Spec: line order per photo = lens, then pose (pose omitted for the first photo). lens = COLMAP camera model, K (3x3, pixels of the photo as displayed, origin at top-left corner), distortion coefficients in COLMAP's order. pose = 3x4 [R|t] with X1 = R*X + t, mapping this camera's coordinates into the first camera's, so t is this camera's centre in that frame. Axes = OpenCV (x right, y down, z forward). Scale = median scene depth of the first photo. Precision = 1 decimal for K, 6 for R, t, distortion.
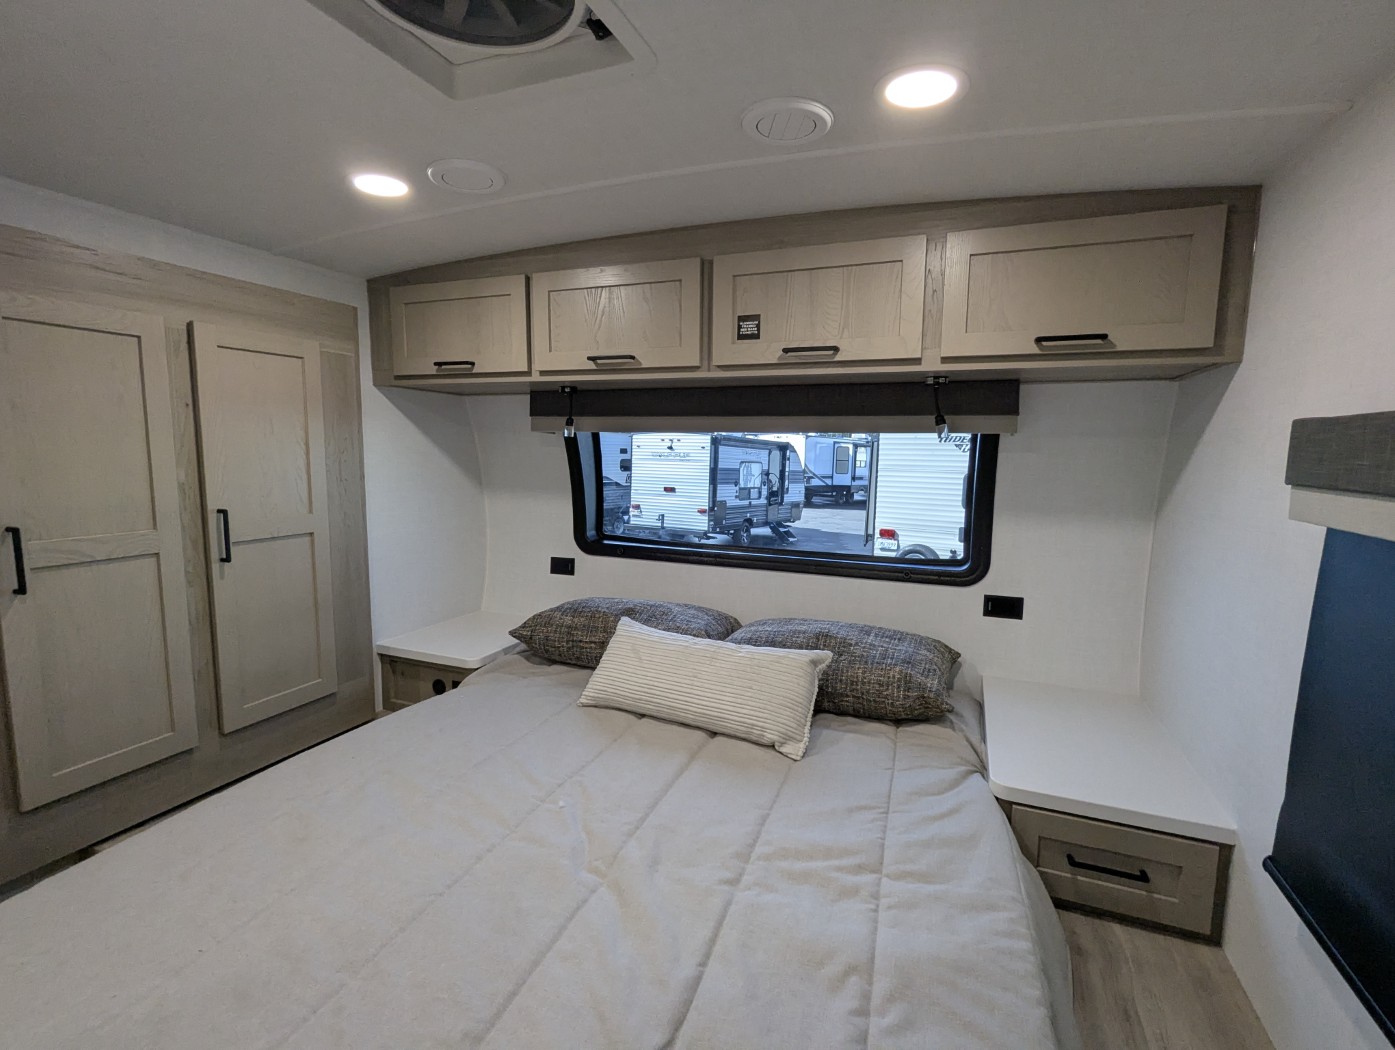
lens RADIAL K [[661.8, 0, 699.9], [0, 661.8, 525.4], [0, 0, 1]] dist [-0.003256, 0.002081]
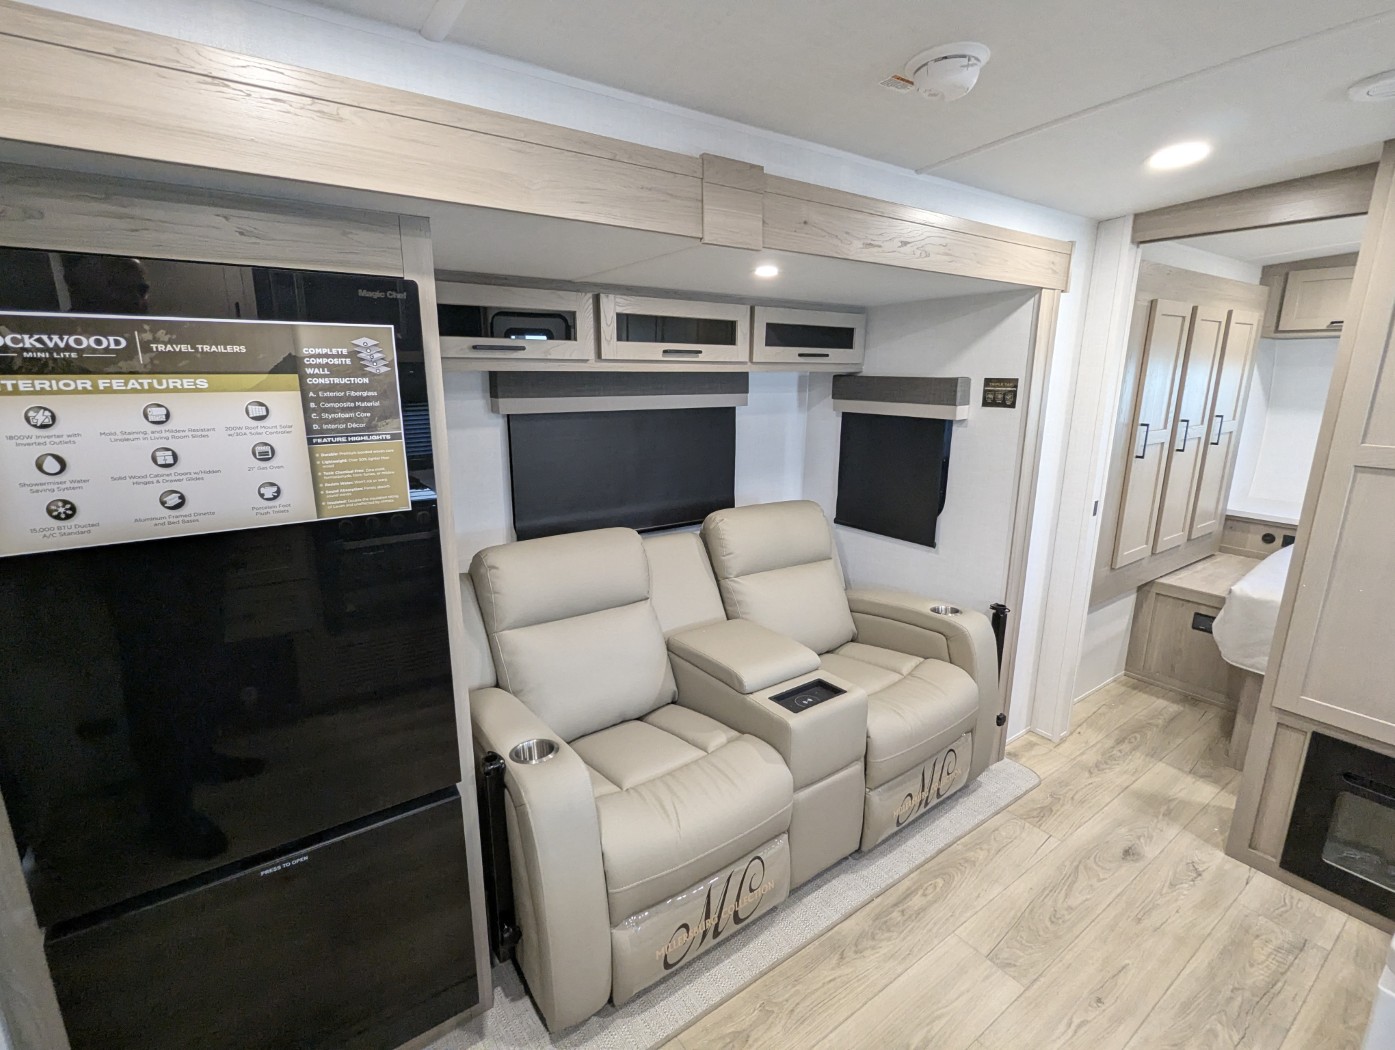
lens RADIAL K [[661.8, 0, 697.7], [0, 661.8, 526.4], [0, 0, 1]] dist [-0.003256, 0.002081]
pose [[0.845372, 0.114320, -0.521802, -0.836401], [-0.055010, 0.990269, 0.127834, 0.110282], [0.531339, -0.079363, 0.843434, -1.154254]]
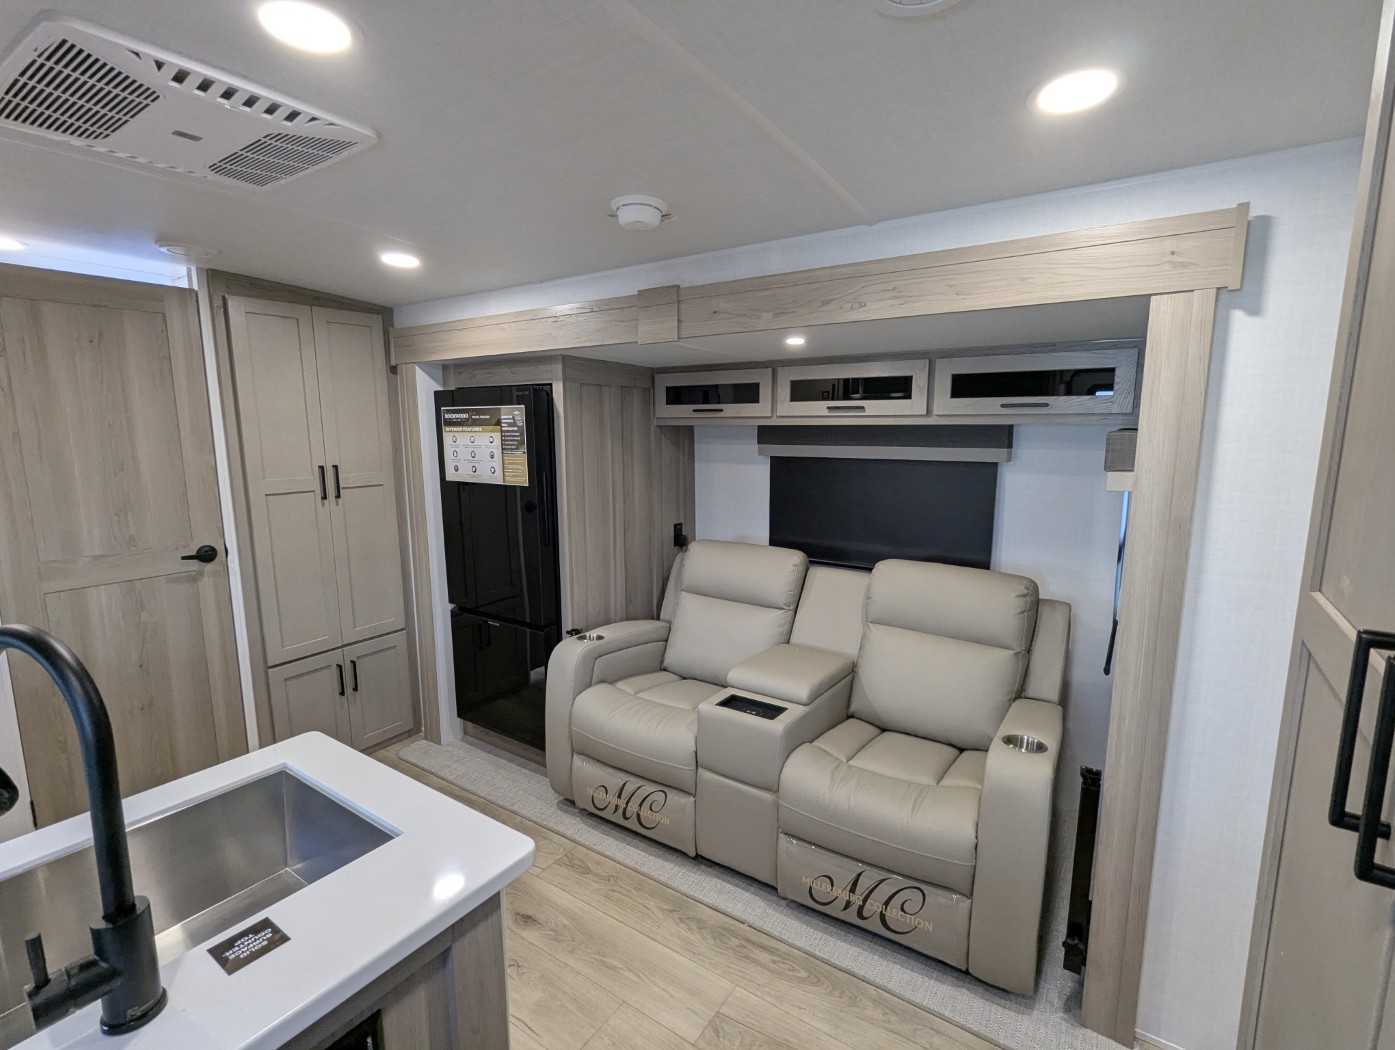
lens RADIAL K [[661.8, 0, 697.5], [0, 661.8, 526.4], [0, 0, 1]] dist [-0.003256, 0.002081]
pose [[-0.212319, 0.136350, -0.967641, -0.137422], [-0.113392, 0.980091, 0.162984, 0.009685], [0.970599, 0.144327, -0.192631, -0.183877]]
